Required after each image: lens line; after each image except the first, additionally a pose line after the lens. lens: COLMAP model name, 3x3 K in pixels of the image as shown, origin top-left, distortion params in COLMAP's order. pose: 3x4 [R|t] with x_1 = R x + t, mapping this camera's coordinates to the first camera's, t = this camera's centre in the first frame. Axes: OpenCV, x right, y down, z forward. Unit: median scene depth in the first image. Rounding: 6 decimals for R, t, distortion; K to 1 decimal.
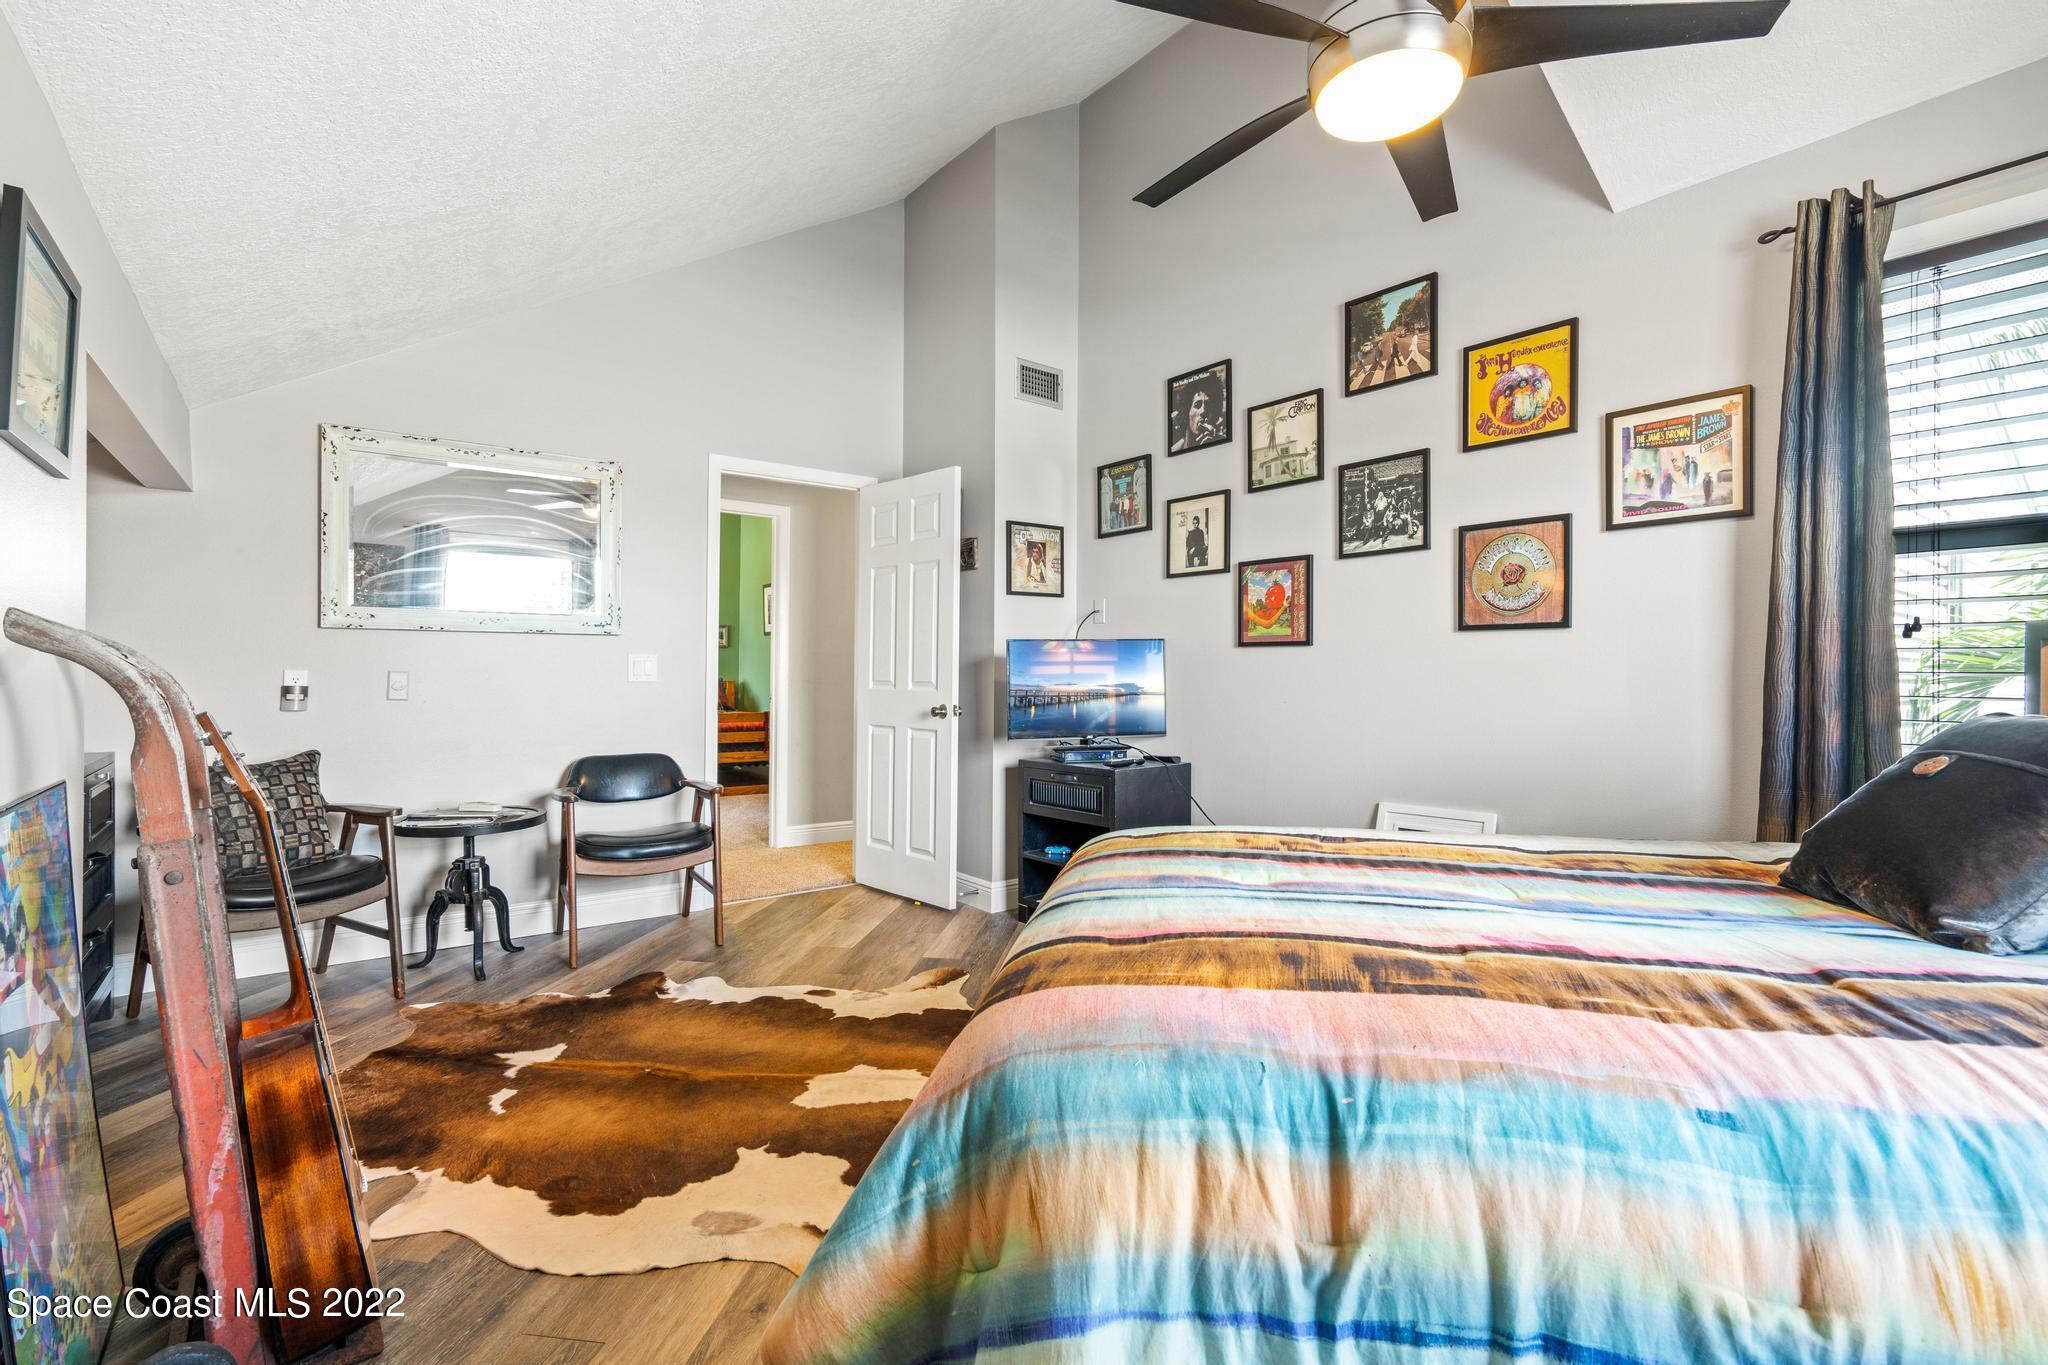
lens RADIAL K [[936.7, 0, 1023.2], [0, 936.7, 681.7], [0, 0, 1]] dist [-0.008649, 0.001758]
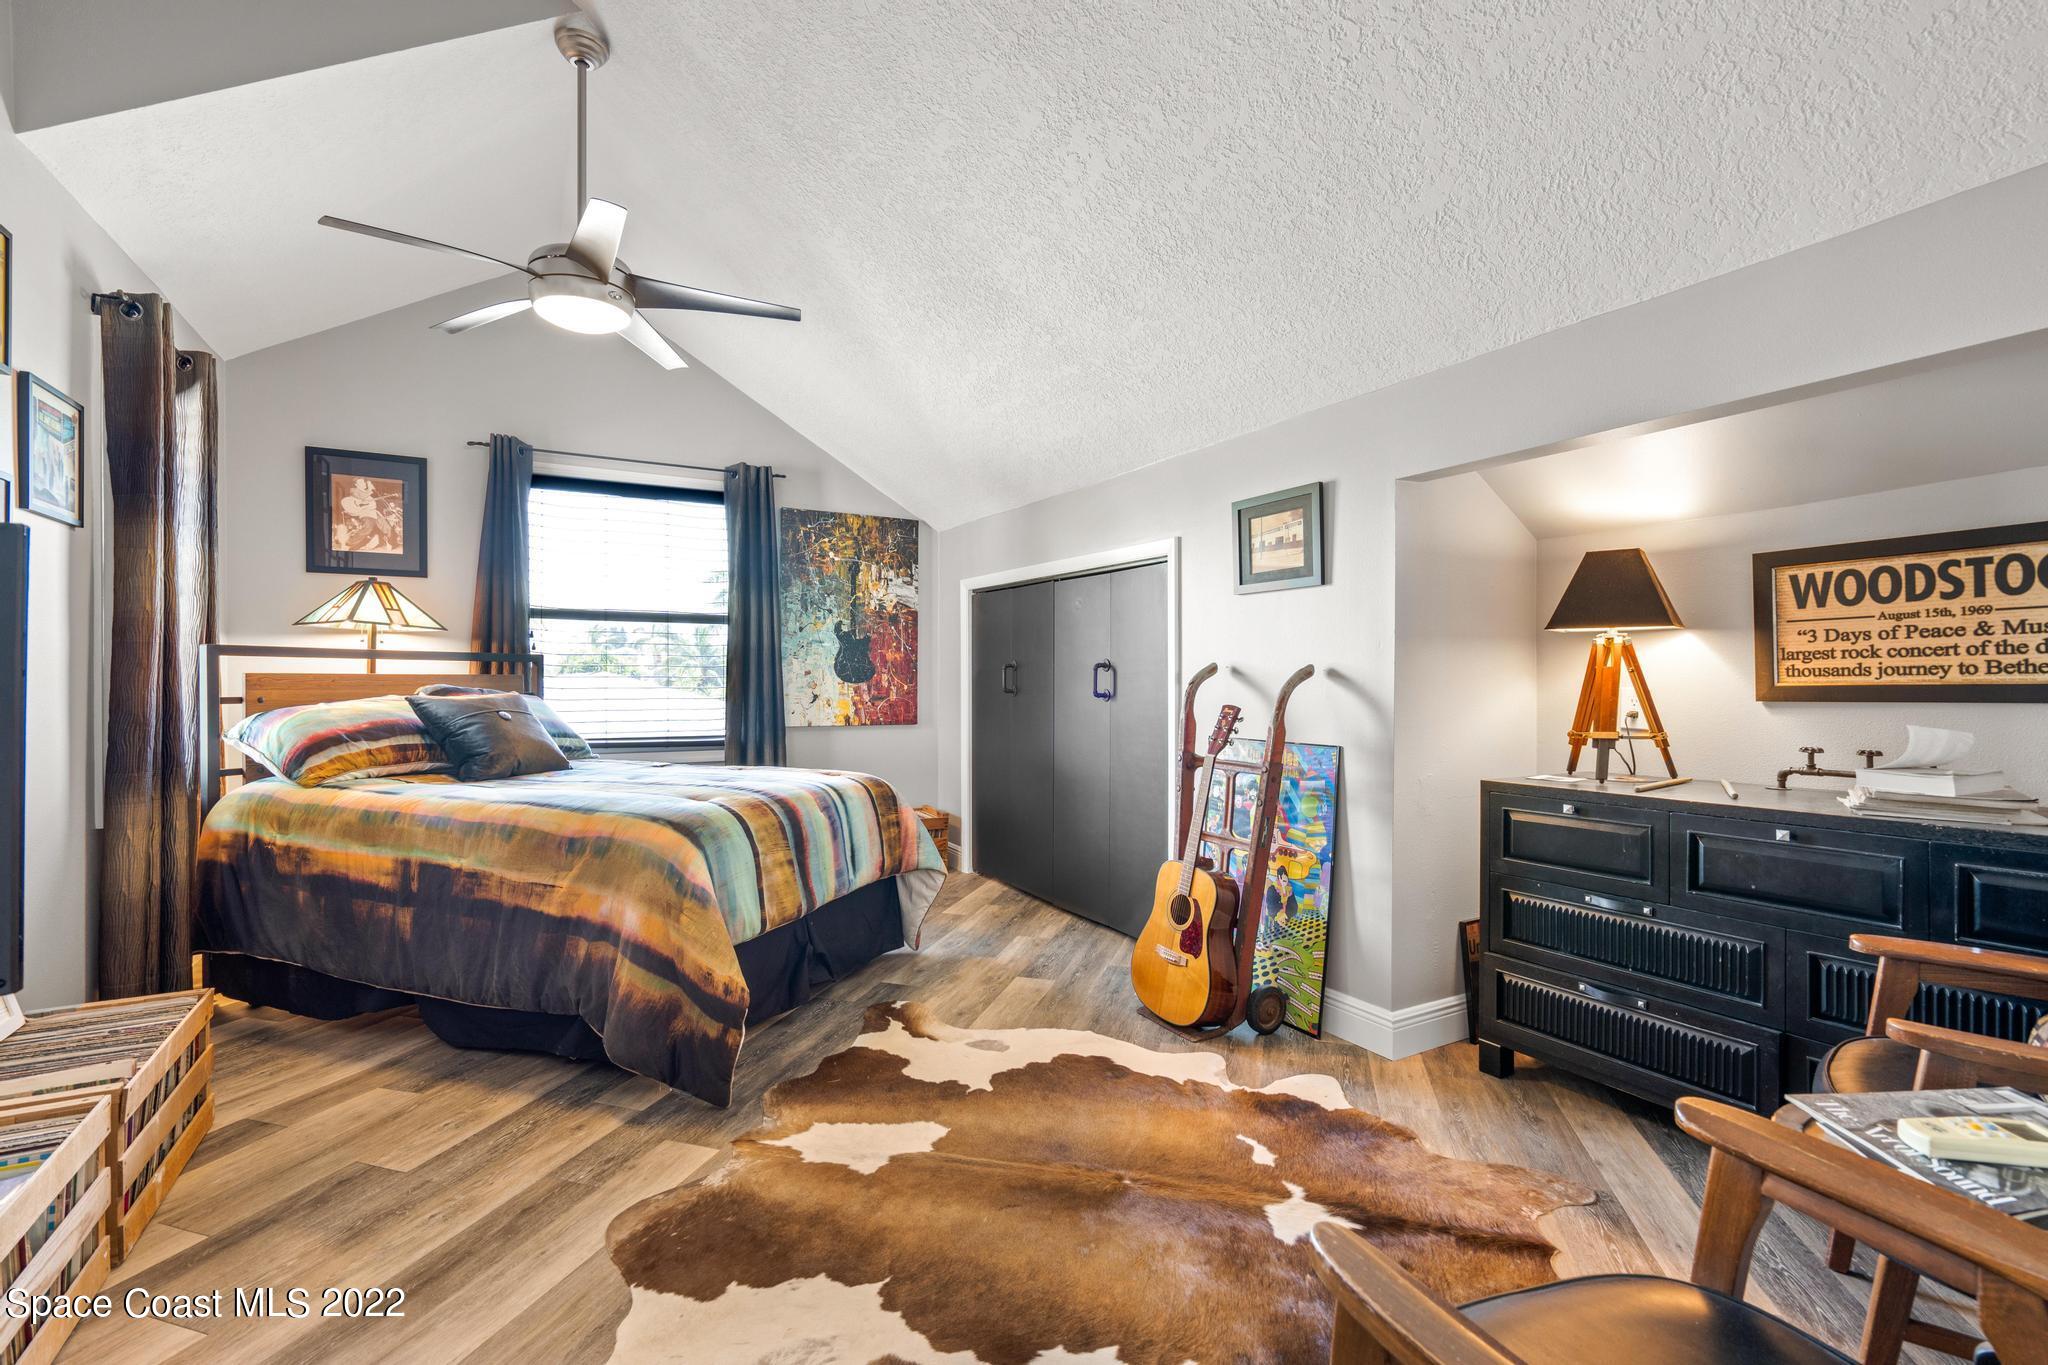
lens RADIAL K [[936.7, 0, 1025.1], [0, 936.7, 678.8], [0, 0, 1]] dist [-0.008649, 0.001758]
pose [[-0.989863, -0.010241, 0.141654, -0.497778], [-0.010395, 0.999946, -0.000347, -0.017139], [-0.141643, -0.001817, -0.989916, 2.118231]]
